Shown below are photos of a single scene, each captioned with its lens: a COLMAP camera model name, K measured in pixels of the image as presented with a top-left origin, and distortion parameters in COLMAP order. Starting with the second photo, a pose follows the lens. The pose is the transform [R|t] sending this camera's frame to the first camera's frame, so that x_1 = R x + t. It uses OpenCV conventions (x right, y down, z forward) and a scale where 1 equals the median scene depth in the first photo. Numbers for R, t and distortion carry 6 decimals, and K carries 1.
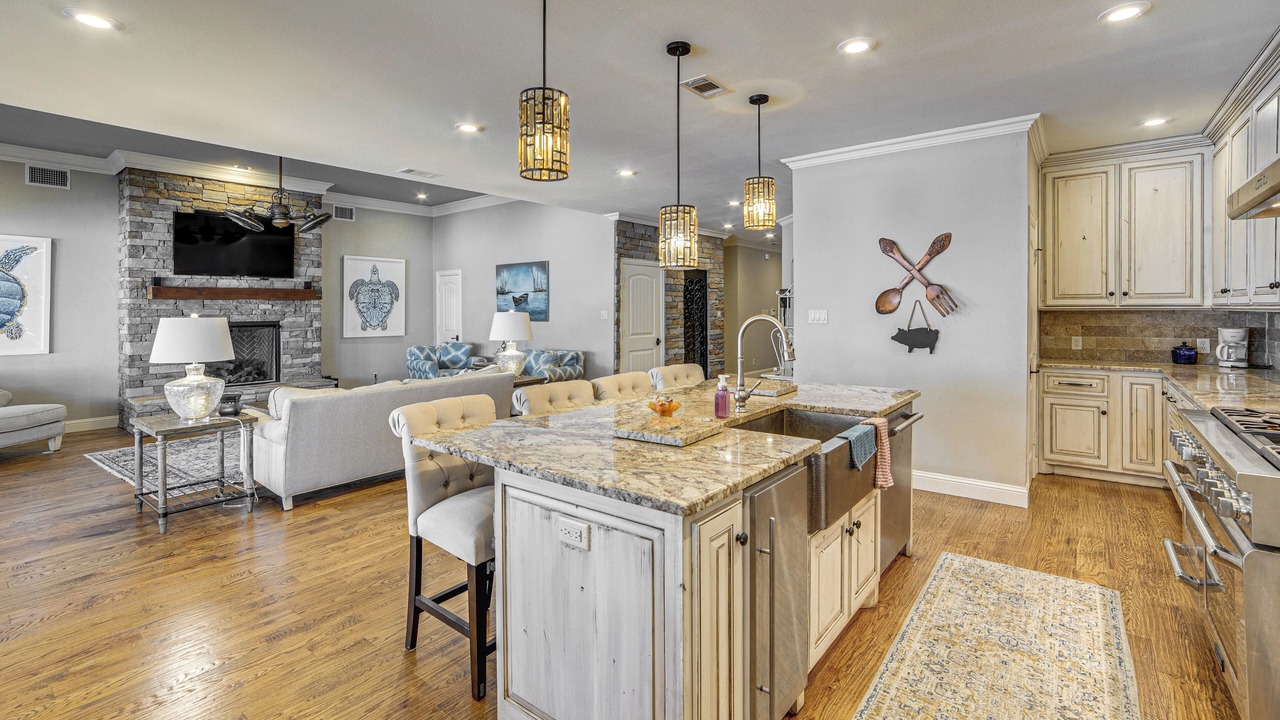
lens RADIAL K [[596.1, 0, 586.1], [0, 596.1, 326.4], [0, 0, 1]] dist [-0.023202, -0.000569]
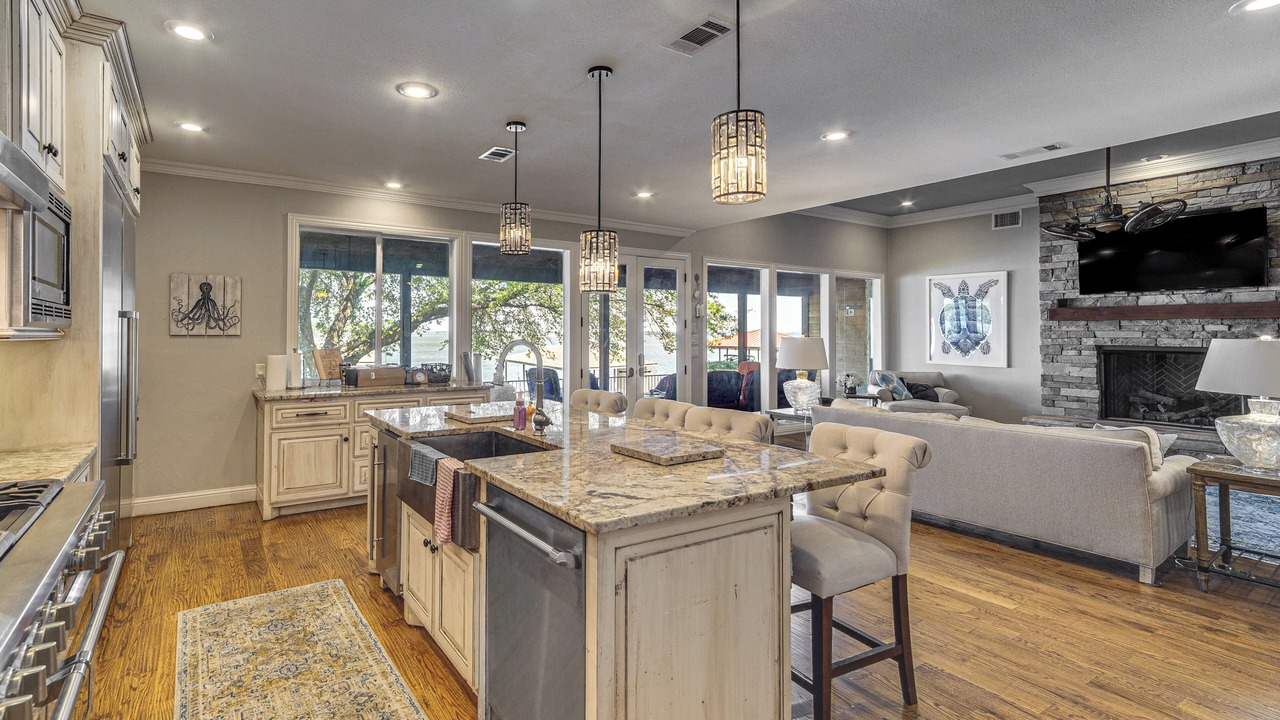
lens RADIAL K [[596.1, 0, 586.1], [0, 596.1, 326.4], [0, 0, 1]] dist [-0.023202, -0.000569]
pose [[-0.290008, -0.009408, -0.956978, 0.463617], [-0.024441, 0.999698, -0.002421, -0.014993], [0.956712, 0.022688, -0.290151, 0.526690]]
